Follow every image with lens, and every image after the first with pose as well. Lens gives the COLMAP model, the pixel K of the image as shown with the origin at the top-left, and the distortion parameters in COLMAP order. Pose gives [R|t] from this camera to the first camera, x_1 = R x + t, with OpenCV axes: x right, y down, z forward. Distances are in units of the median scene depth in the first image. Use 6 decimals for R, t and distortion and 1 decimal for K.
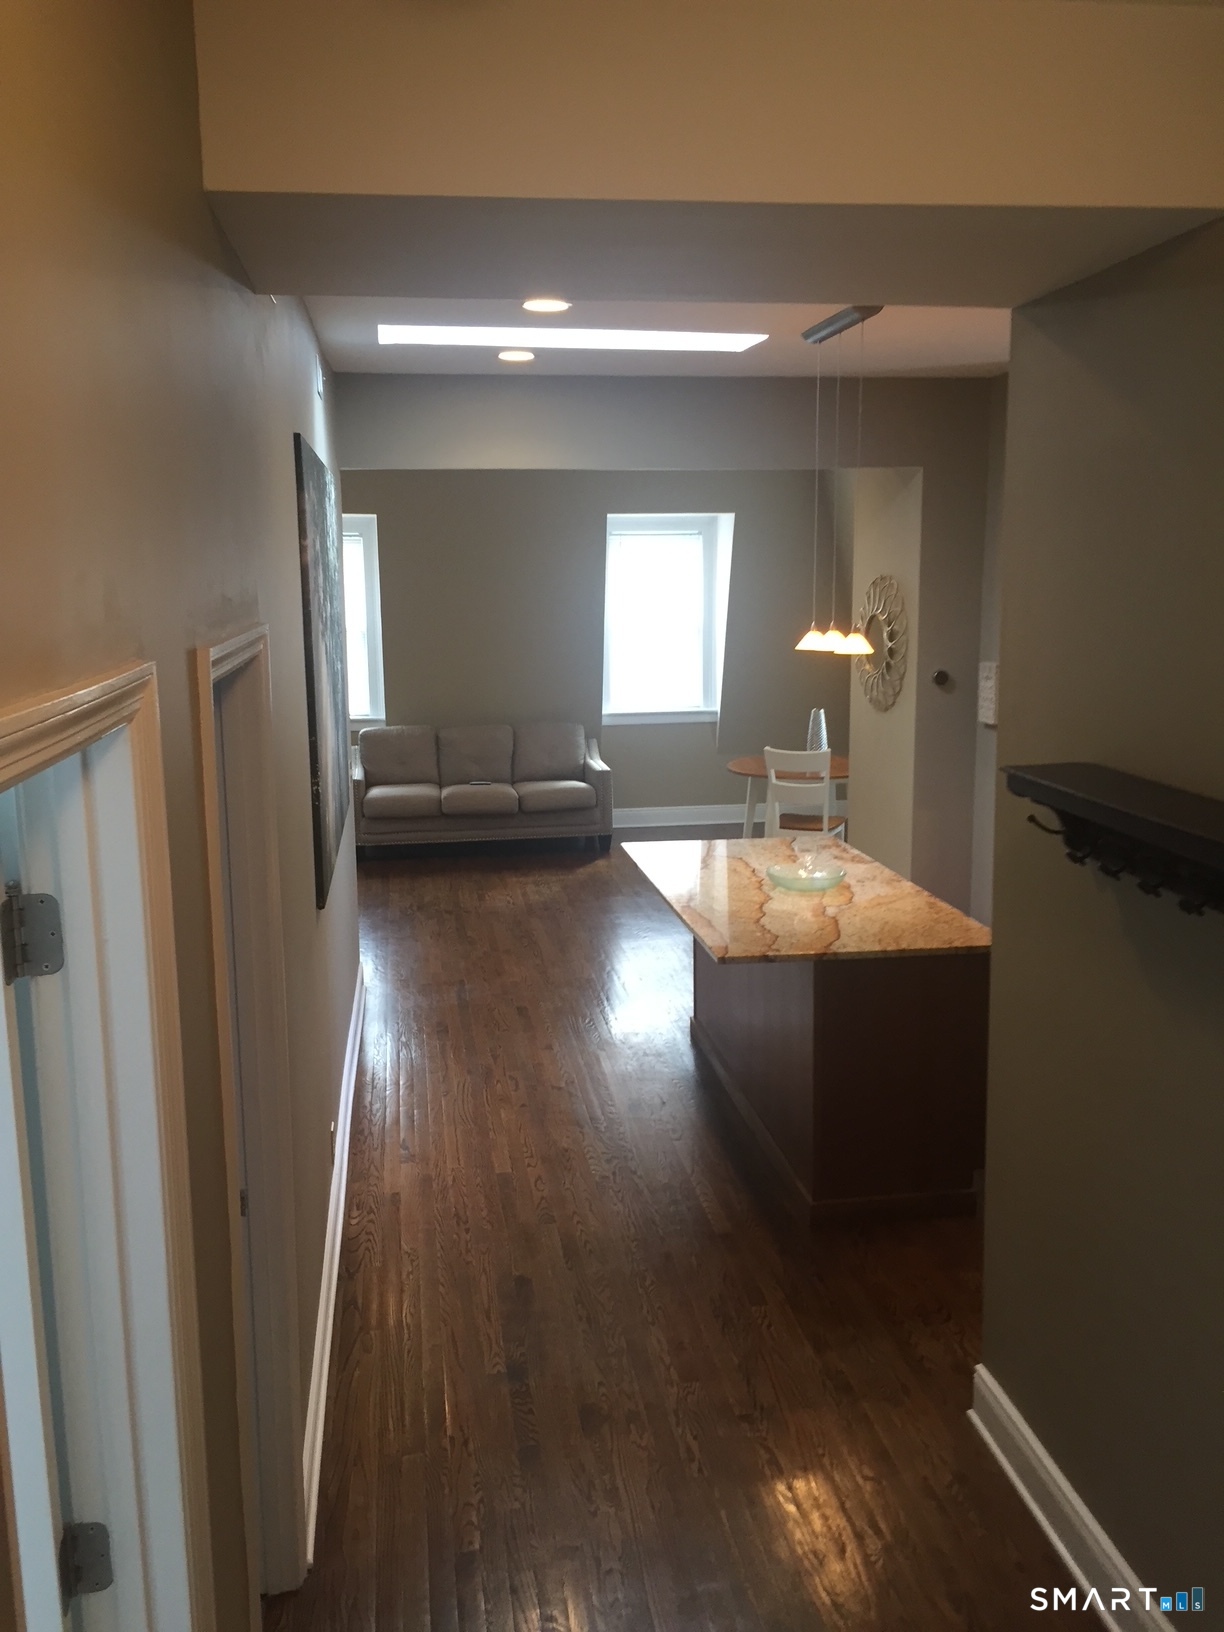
lens RADIAL K [[1389.6, 0, 605.8], [0, 1389.6, 815.0], [0, 0, 1]] dist [0.084303, -0.109138]
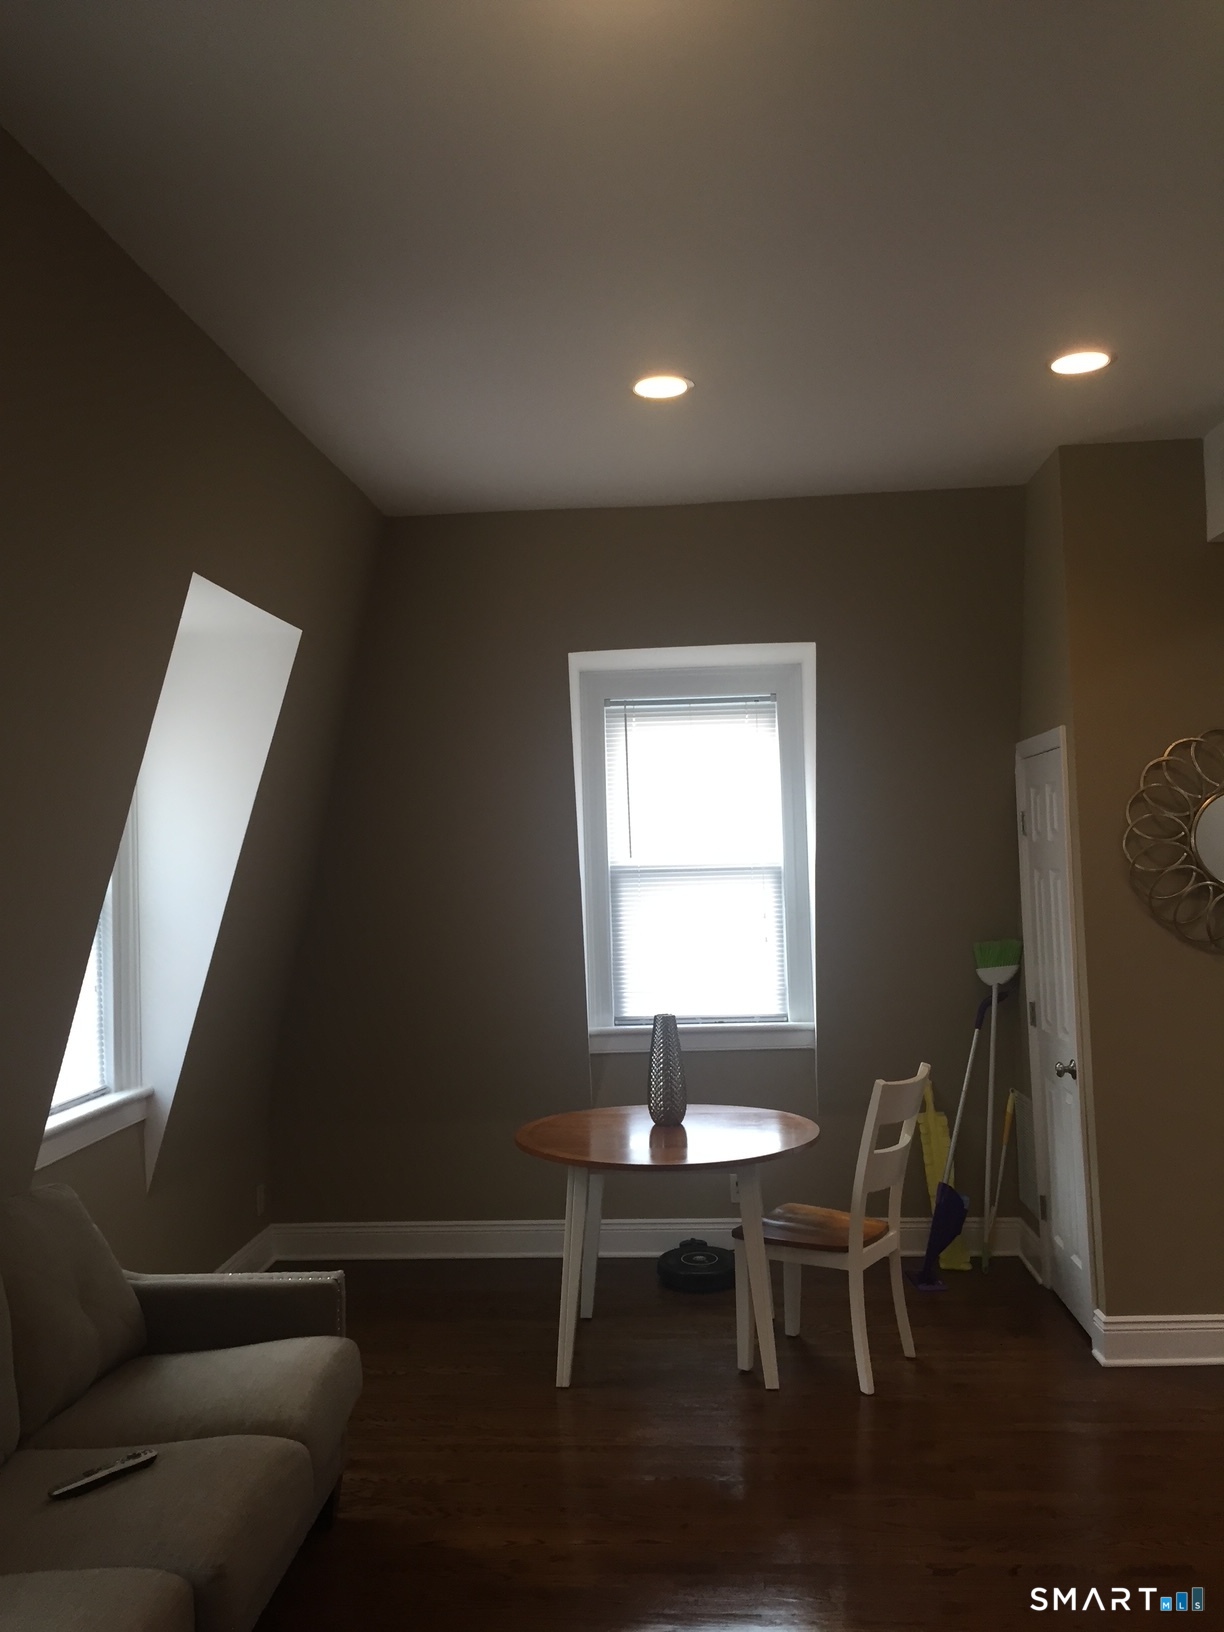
lens RADIAL K [[1402.7, 0, 610.9], [0, 1402.7, 763.2], [0, 0, 1]] dist [0.005332, -0.096459]
pose [[0.976922, -0.041380, -0.209550, 0.242676], [-0.011474, 0.969472, -0.244935, -0.084924], [0.213288, 0.241687, 0.946623, 0.967713]]
